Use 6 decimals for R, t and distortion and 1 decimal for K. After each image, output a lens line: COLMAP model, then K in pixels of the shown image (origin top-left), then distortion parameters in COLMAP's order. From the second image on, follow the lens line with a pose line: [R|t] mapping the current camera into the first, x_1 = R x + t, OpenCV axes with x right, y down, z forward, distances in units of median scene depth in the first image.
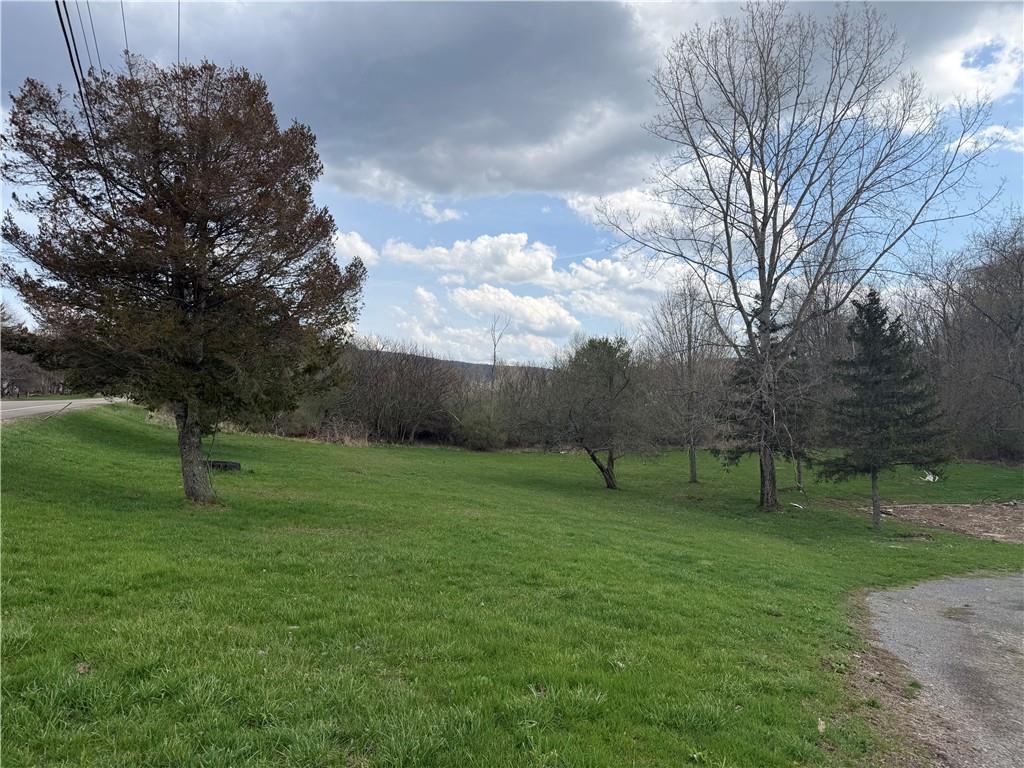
lens RADIAL K [[717.8, 0, 514.2], [0, 717.8, 383.2], [0, 0, 1]] dist [0.044912, -0.051541]
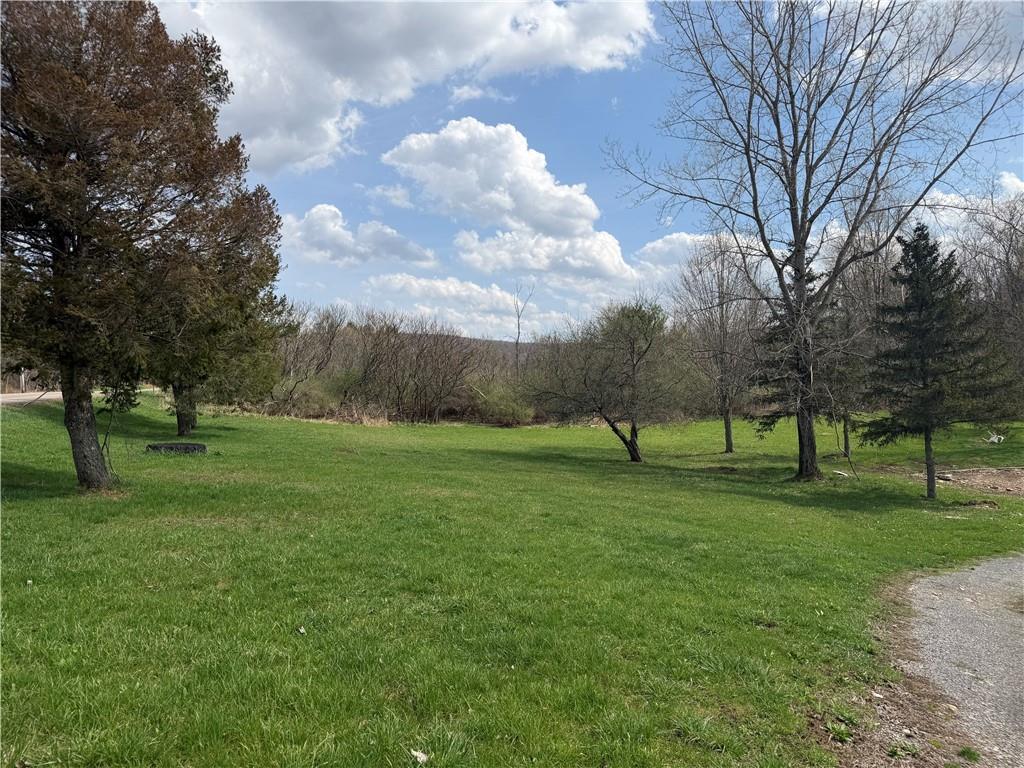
lens RADIAL K [[718.6, 0, 512.0], [0, 718.6, 384.0], [0, 0, 1]] dist [0.003646, 0.001317]
pose [[0.996923, -0.037272, -0.068964, 0.054865], [0.039384, 0.998788, 0.029524, 0.017585], [0.067780, -0.032149, 0.997182, 0.093182]]
